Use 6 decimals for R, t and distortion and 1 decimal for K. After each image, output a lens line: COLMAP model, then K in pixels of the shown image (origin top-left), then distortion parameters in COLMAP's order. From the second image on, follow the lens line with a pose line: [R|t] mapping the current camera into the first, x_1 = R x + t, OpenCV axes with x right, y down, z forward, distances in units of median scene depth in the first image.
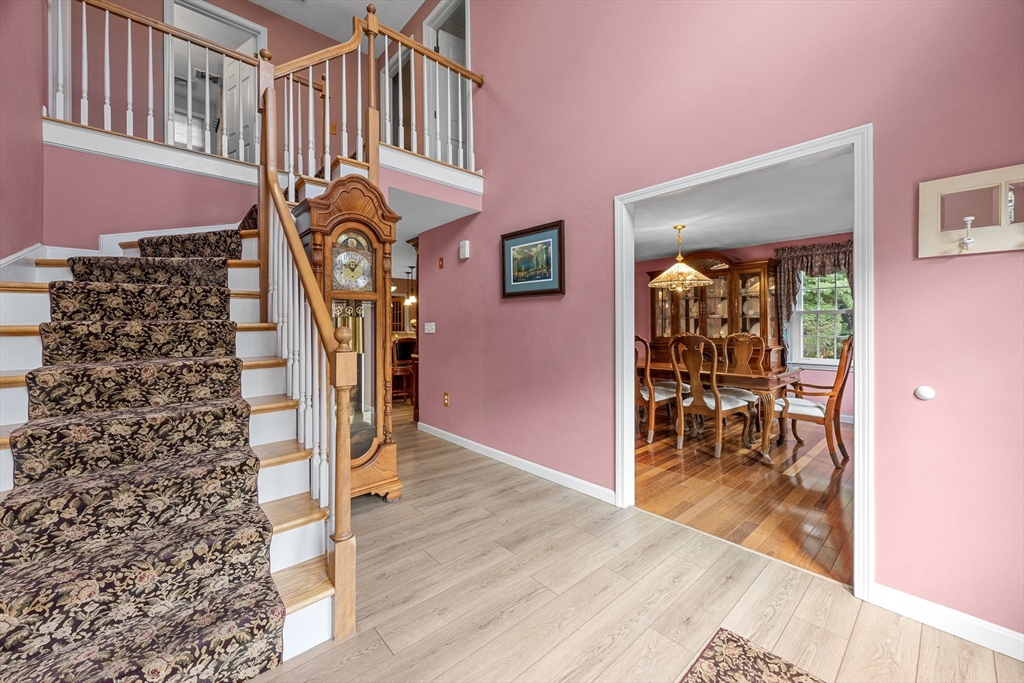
lens RADIAL K [[394.8, 0, 515.4], [0, 394.8, 330.9], [0, 0, 1]] dist [-0.003354, -0.000081]
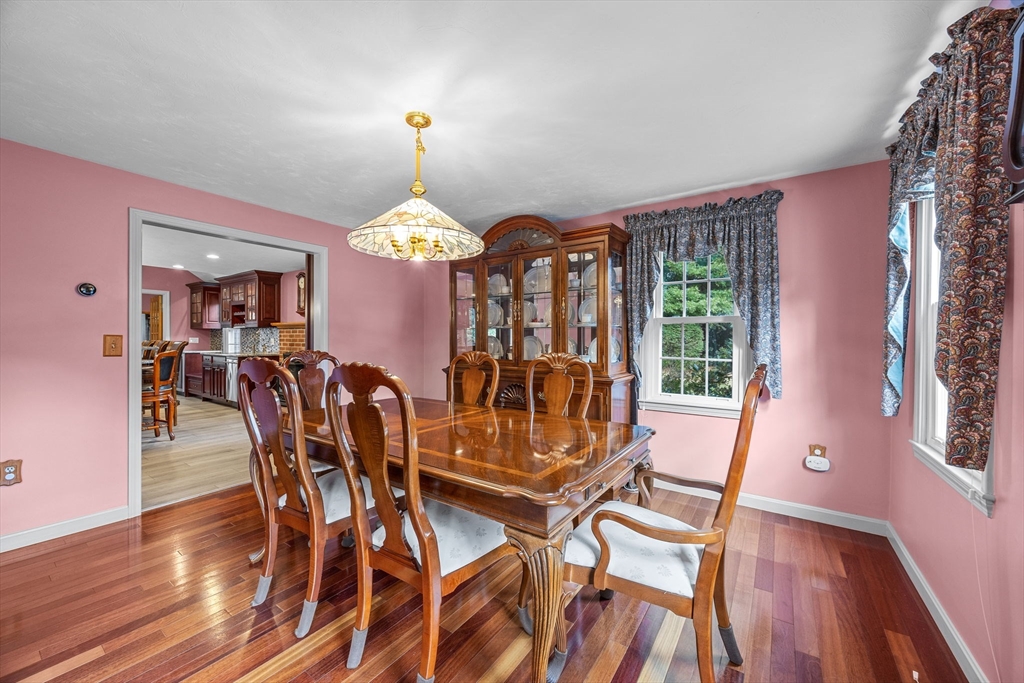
lens RADIAL K [[394.8, 0, 509.1], [0, 394.8, 342.5], [0, 0, 1]] dist [-0.003354, -0.000081]
pose [[0.971965, 0.015609, 0.234607, 0.352695], [-0.014985, 0.999878, -0.004442, -0.005681], [-0.234648, 0.000802, 0.972080, 0.455919]]
